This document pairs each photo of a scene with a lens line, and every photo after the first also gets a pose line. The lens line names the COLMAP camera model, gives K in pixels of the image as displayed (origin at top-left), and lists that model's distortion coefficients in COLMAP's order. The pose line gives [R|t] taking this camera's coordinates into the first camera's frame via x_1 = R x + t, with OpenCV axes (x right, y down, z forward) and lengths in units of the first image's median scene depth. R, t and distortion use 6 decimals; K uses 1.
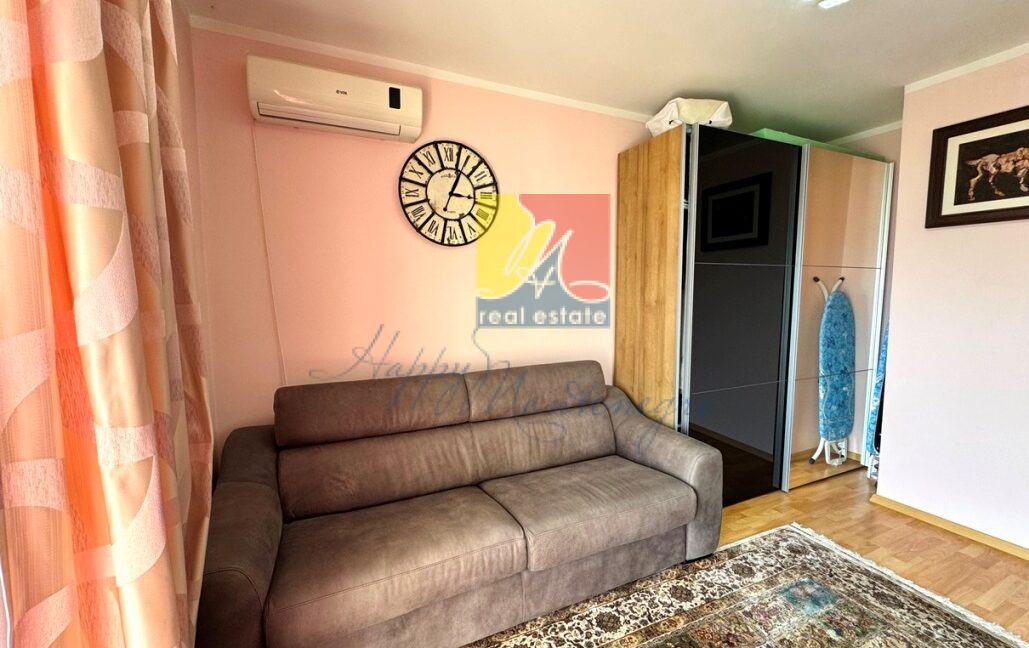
lens RADIAL K [[414.2, 0, 513.4], [0, 414.2, 323.6], [0, 0, 1]] dist [-0.003293, 0.000011]
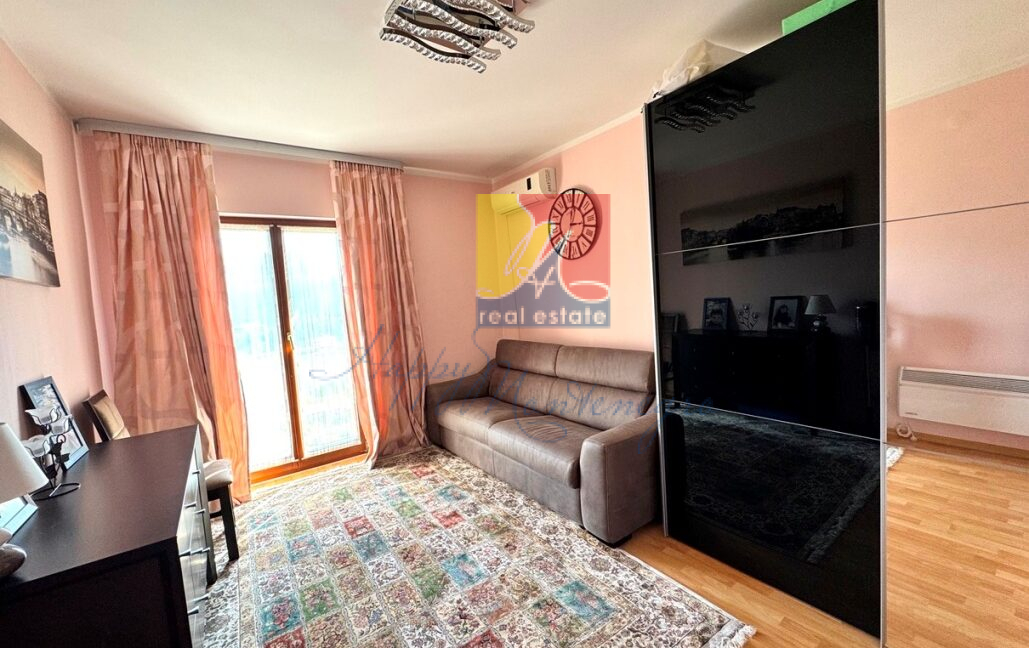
lens RADIAL K [[414.2, 0, 513.4], [0, 414.2, 323.6], [0, 0, 1]] dist [-0.003293, 0.000011]
pose [[0.191587, 0.062166, -0.979505, 1.276991], [-0.006790, 0.998052, 0.062015, -0.051345], [0.981452, -0.005231, 0.191636, 0.514912]]
